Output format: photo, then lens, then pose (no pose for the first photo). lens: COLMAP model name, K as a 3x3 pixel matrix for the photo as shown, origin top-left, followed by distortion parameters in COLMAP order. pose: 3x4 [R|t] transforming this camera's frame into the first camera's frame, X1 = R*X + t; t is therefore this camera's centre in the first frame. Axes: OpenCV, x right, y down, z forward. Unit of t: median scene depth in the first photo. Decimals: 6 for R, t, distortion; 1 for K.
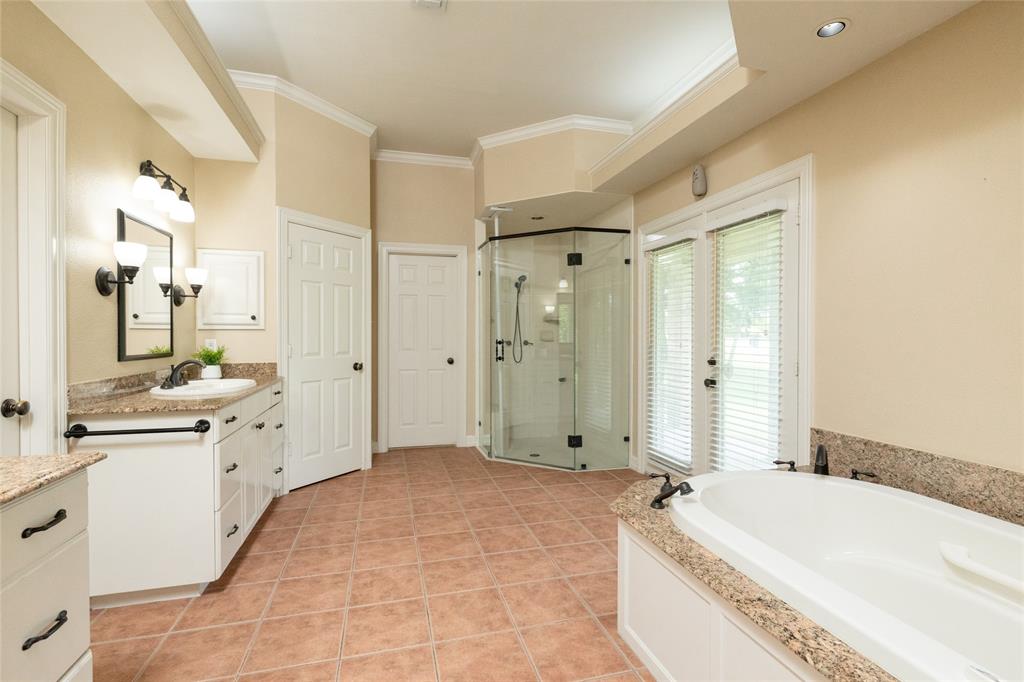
lens RADIAL K [[484.4, 0, 512.6], [0, 484.4, 339.1], [0, 0, 1]] dist [0.002823, -0.000220]
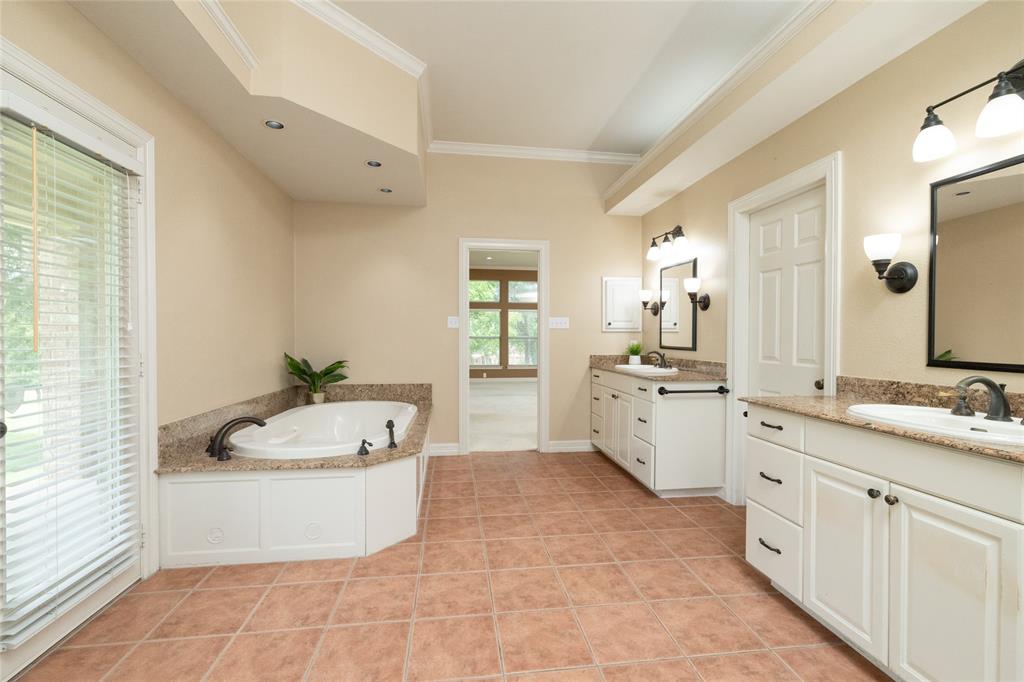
lens RADIAL K [[442.9, 0, 511.7], [0, 442.9, 340.5], [0, 0, 1]] dist [-0.000053, -0.000010]
pose [[-0.991813, -0.007741, 0.127461, -0.193452], [-0.005669, 0.999846, 0.016613, -0.007057], [-0.127570, 0.015754, -0.991704, 1.865712]]
